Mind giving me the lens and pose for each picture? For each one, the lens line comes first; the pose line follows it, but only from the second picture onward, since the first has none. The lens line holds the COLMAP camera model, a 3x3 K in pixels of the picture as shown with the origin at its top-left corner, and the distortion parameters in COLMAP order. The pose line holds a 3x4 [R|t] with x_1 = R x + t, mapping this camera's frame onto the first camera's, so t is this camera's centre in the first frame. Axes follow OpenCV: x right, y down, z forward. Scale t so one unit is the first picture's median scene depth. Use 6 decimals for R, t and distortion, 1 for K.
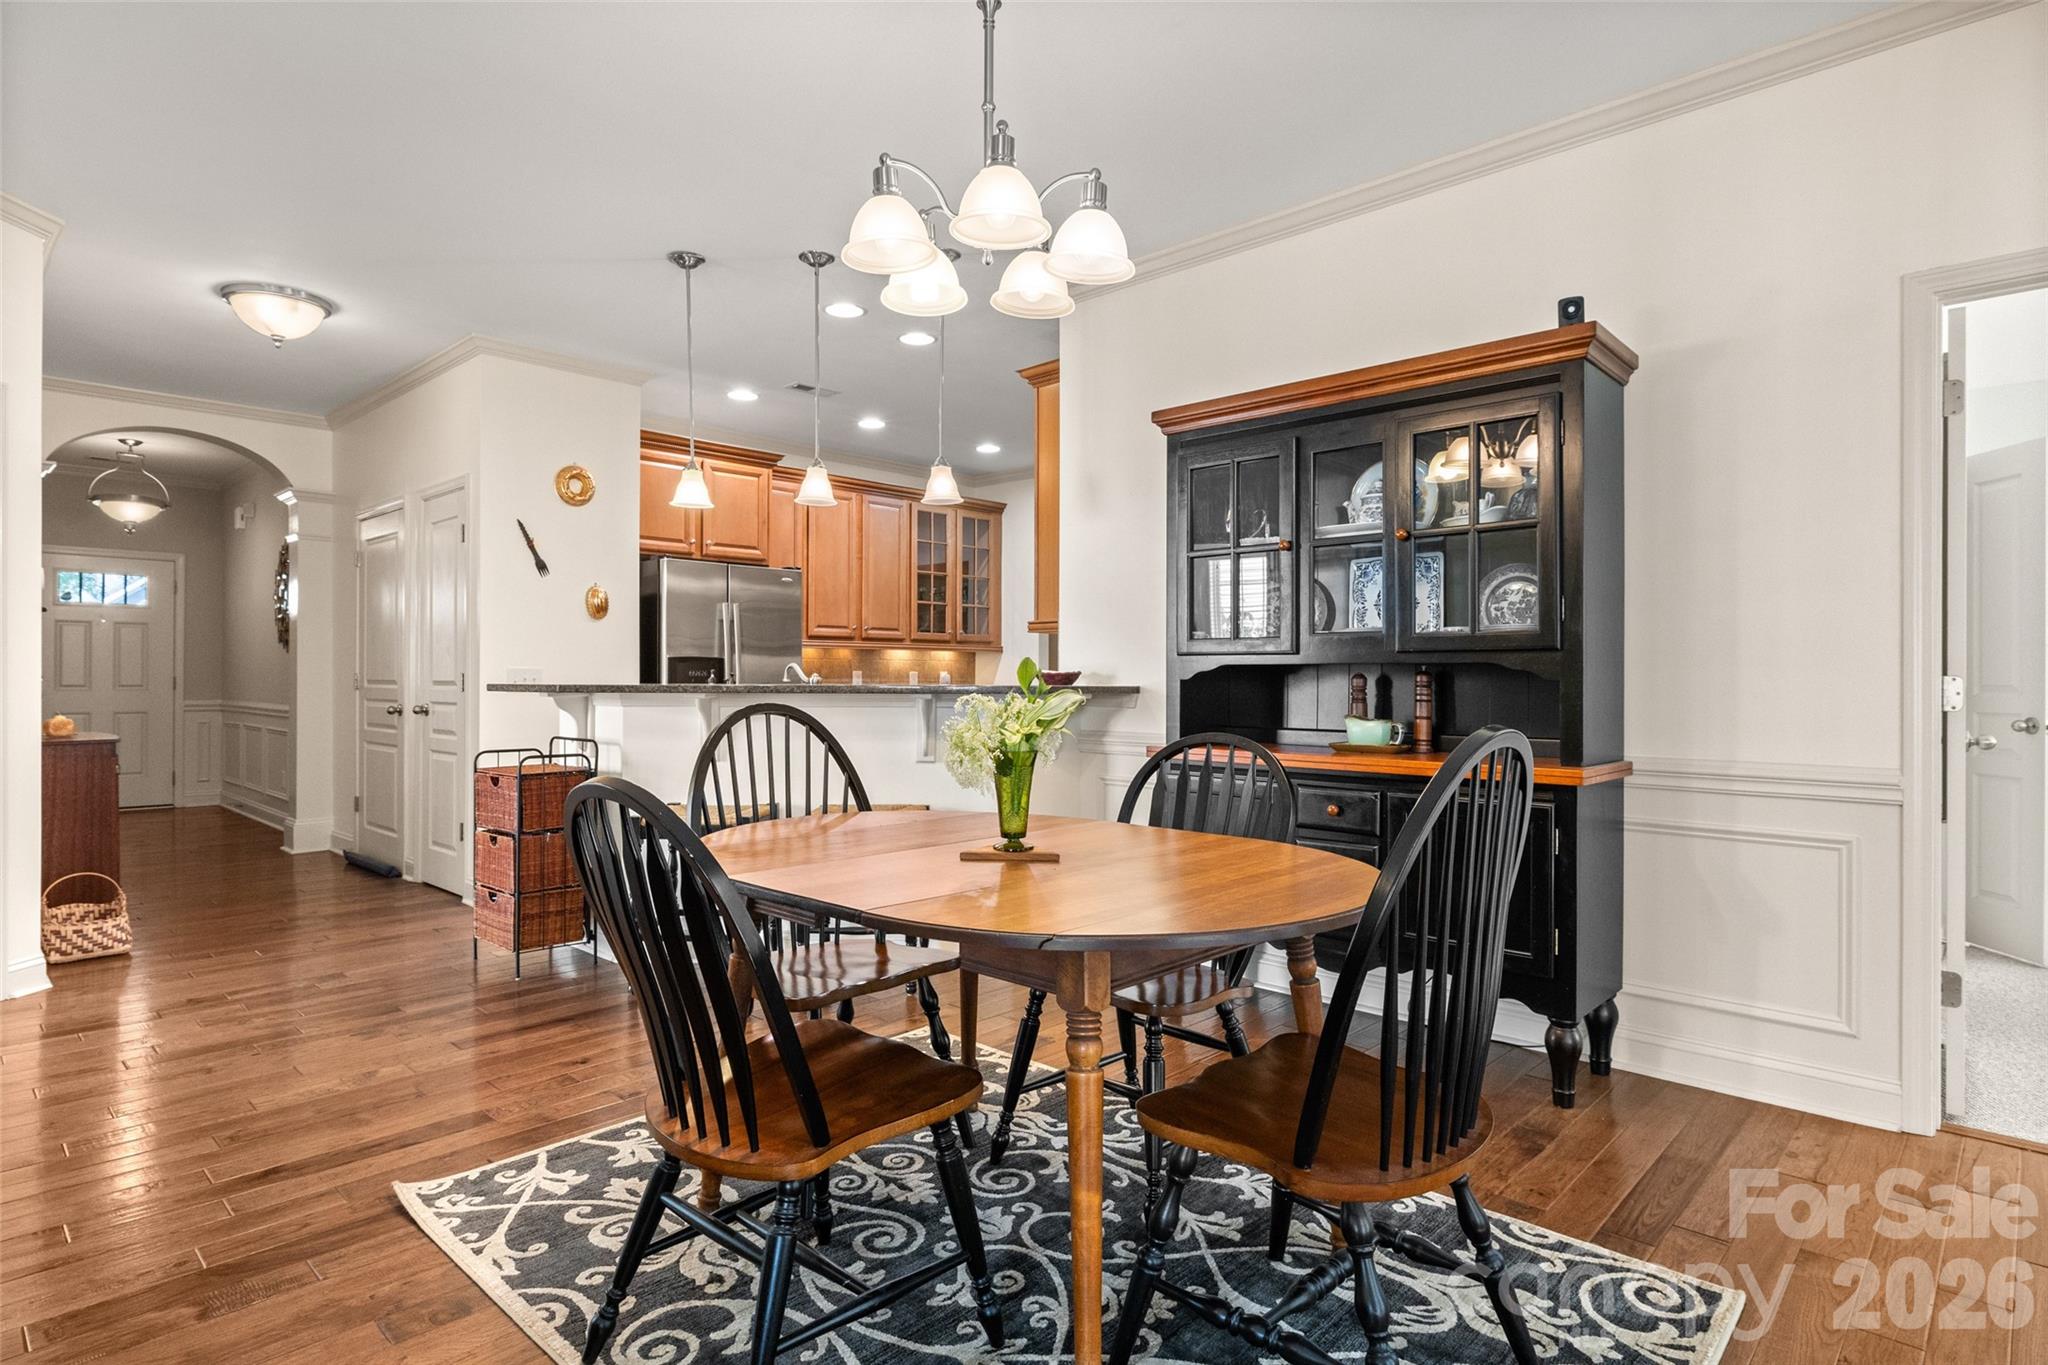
lens RADIAL K [[1129.3, 0, 1024.0], [0, 1129.3, 682.5], [0, 0, 1]] dist [-0.000269, -0.000040]
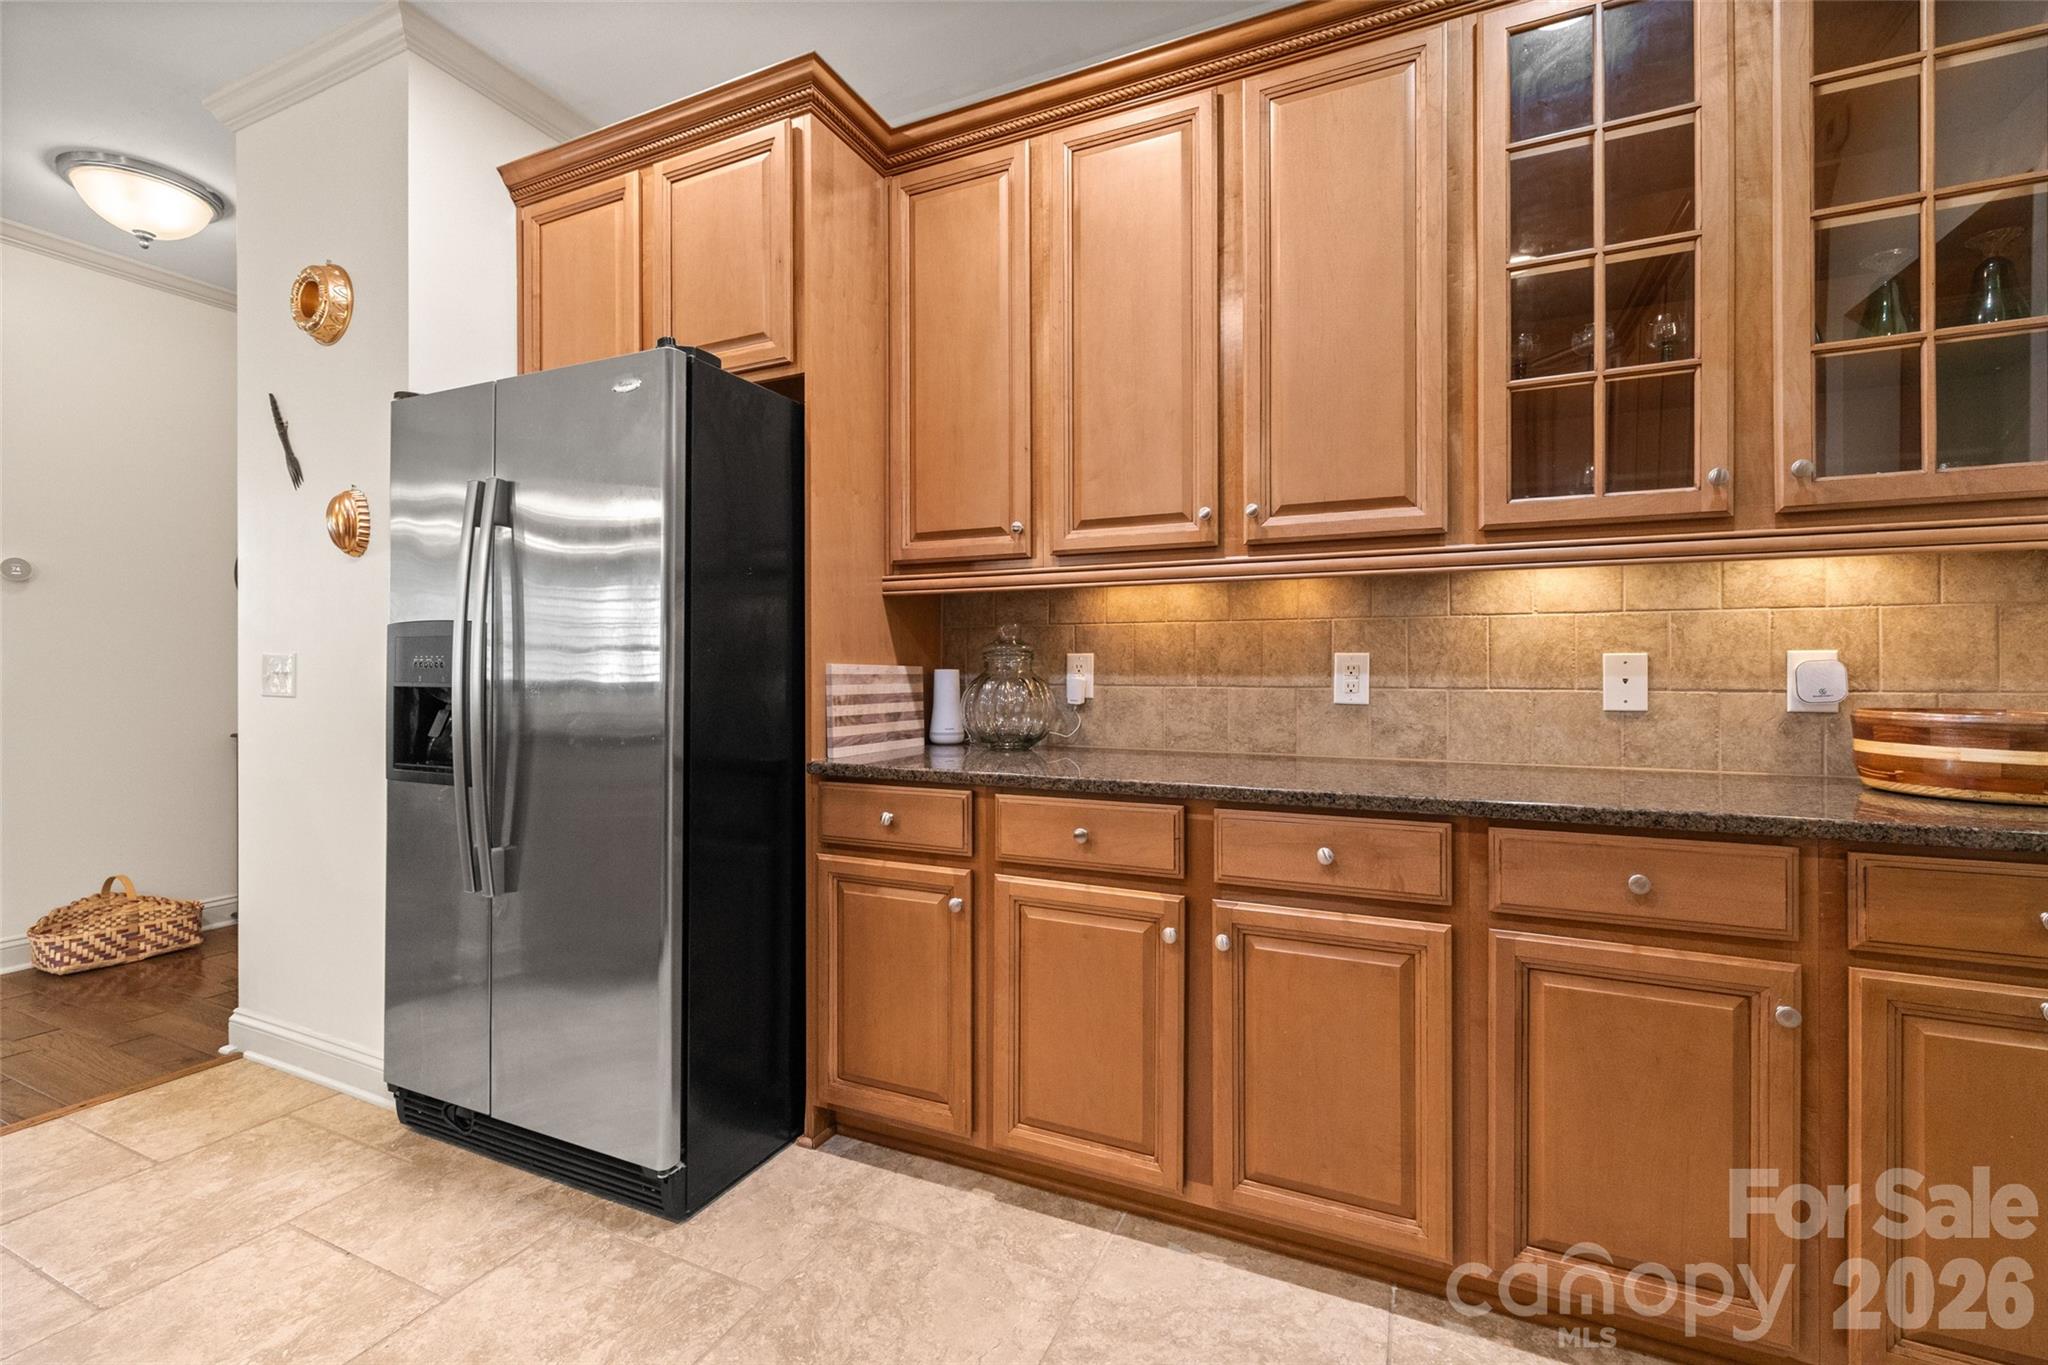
lens RADIAL K [[884.4, 0, 1024.0], [0, 884.4, 682.5], [0, 0, 1]] dist [0.000566, 0.000005]
pose [[0.327245, 0.001033, -0.944939, 0.072254], [-0.004371, 0.999990, -0.000421, 0.000601], [0.944930, 0.004268, 0.327246, 0.862914]]
